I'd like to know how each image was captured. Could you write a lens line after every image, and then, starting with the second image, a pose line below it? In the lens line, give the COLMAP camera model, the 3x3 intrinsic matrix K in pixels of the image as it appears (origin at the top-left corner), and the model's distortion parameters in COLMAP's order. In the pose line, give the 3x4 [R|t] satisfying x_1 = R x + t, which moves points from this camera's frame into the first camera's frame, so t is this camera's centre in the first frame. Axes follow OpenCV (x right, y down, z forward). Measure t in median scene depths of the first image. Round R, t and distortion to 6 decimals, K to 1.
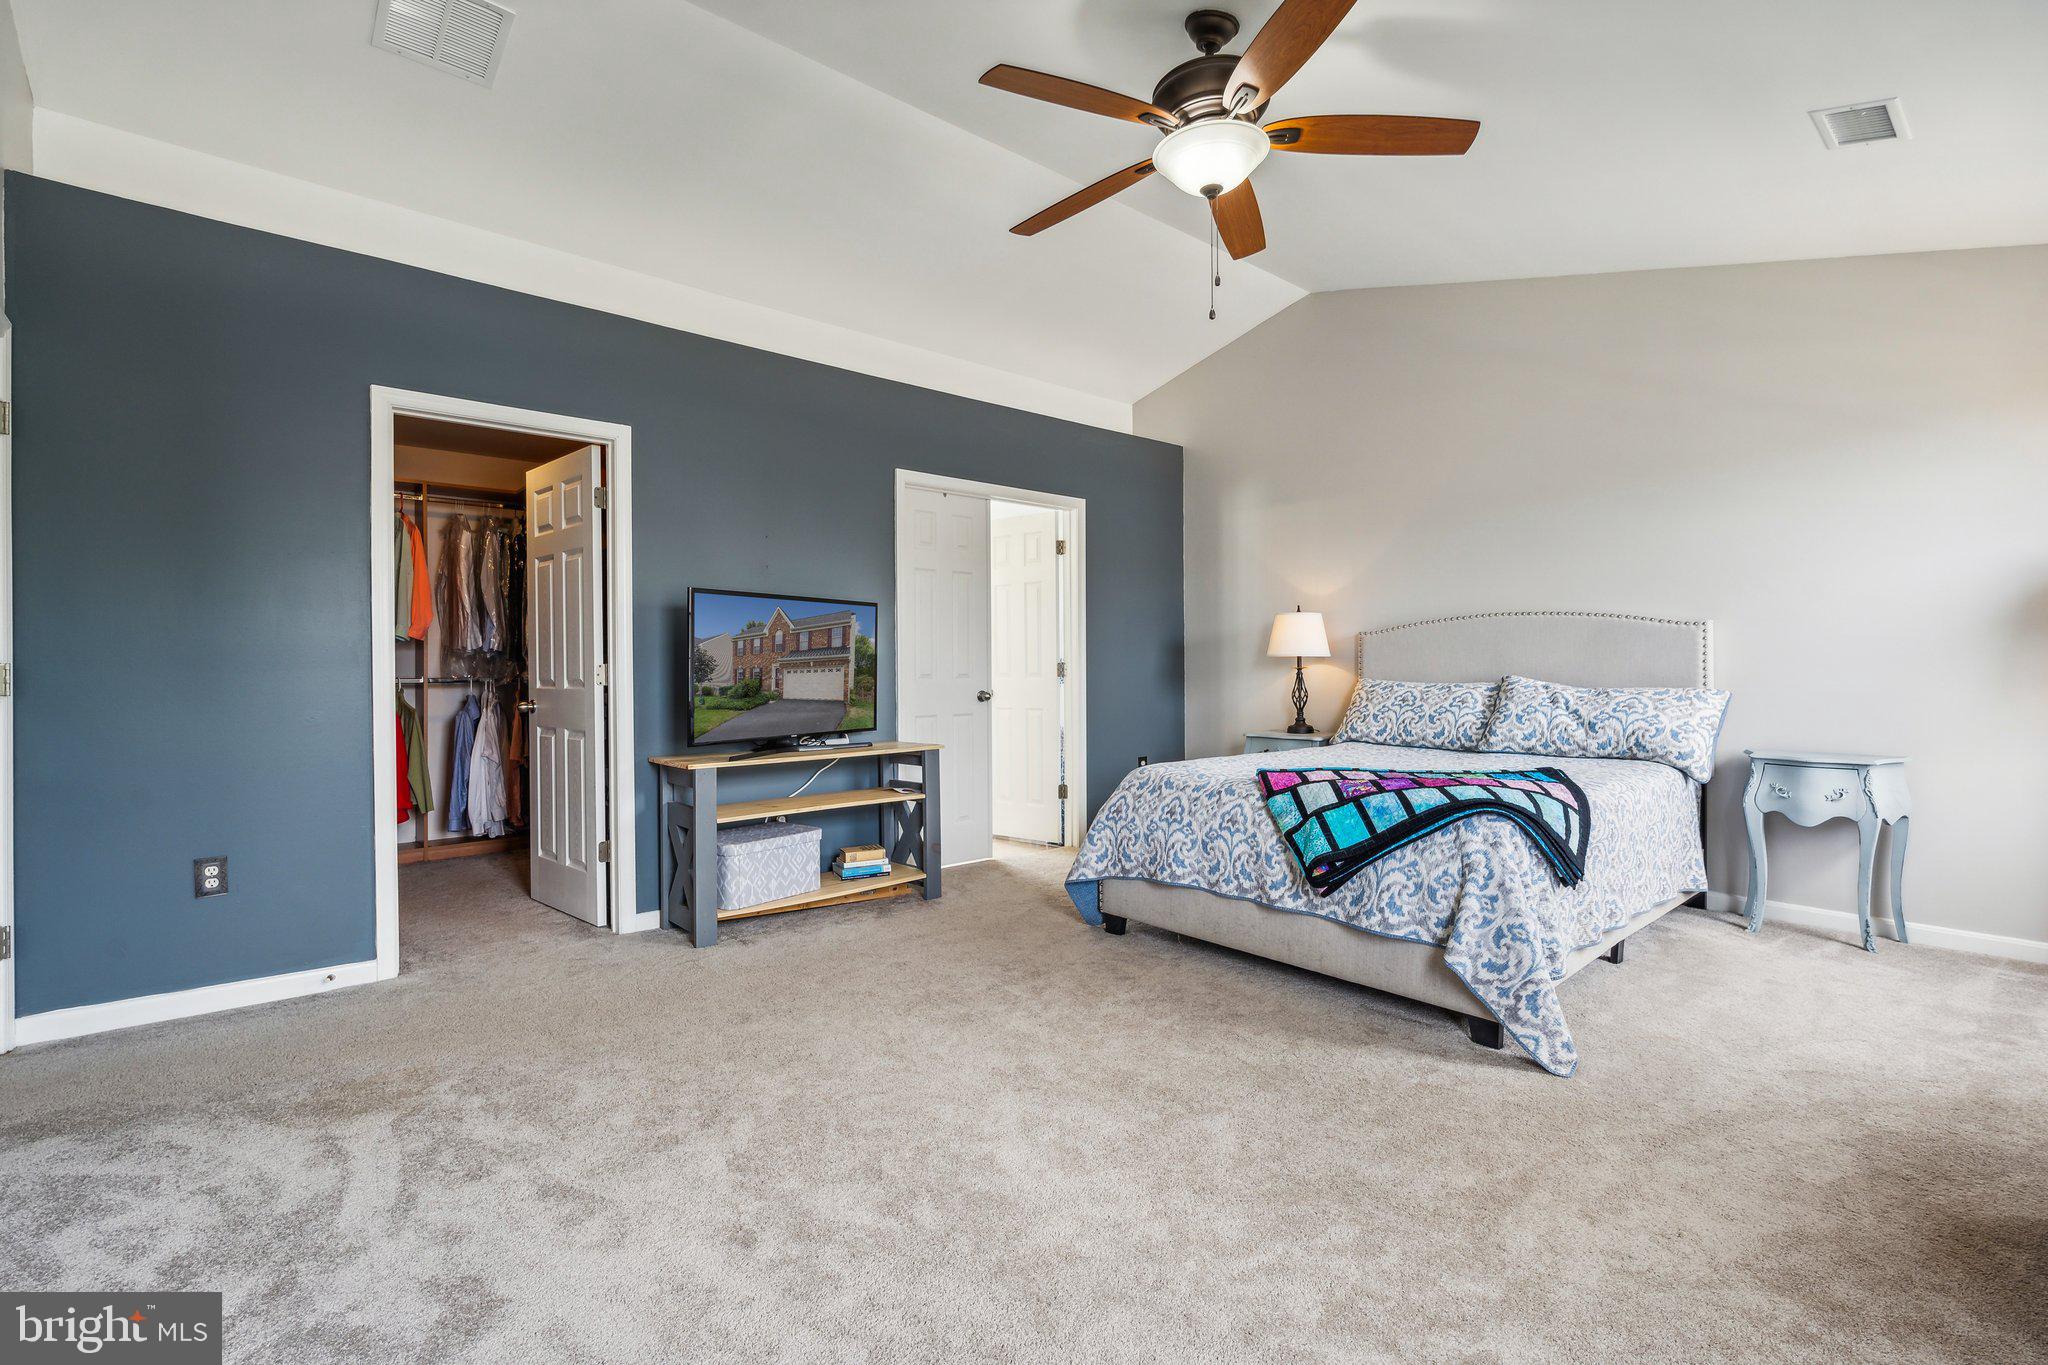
lens RADIAL K [[921.6, 0, 1024.0], [0, 921.6, 682.5], [0, 0, 1]] dist [0.000193, 0.000238]
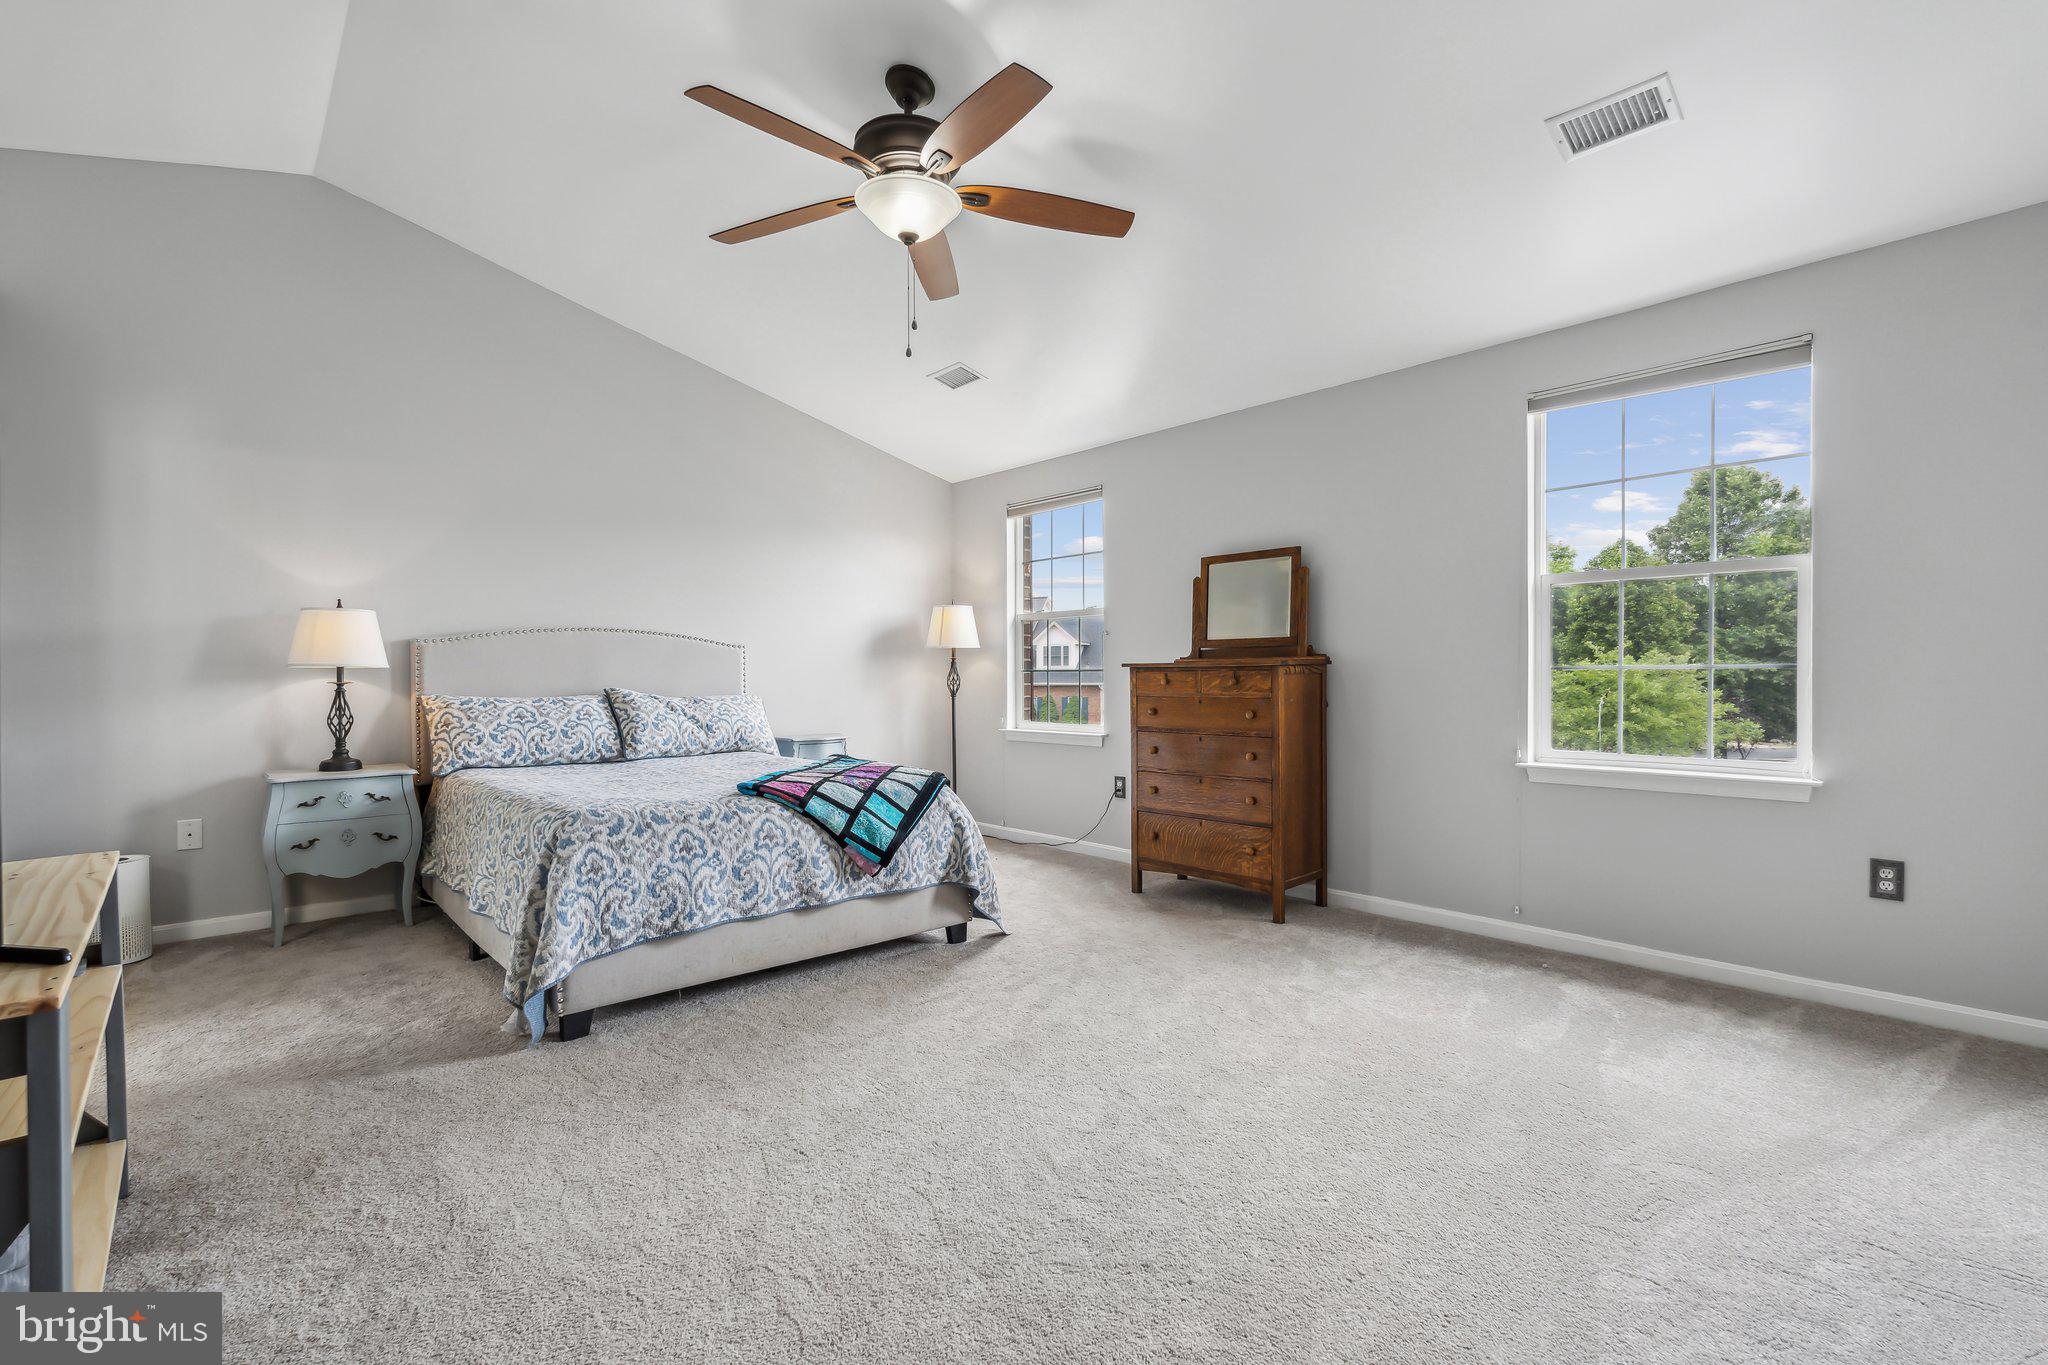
lens RADIAL K [[921.6, 0, 1024.0], [0, 921.6, 682.5], [0, 0, 1]] dist [0.000193, 0.000238]
pose [[-0.017522, -0.004847, 0.999835, -0.706587], [0.023269, 0.999715, 0.005254, -0.011157], [-0.999576, 0.023358, -0.017404, 0.697497]]
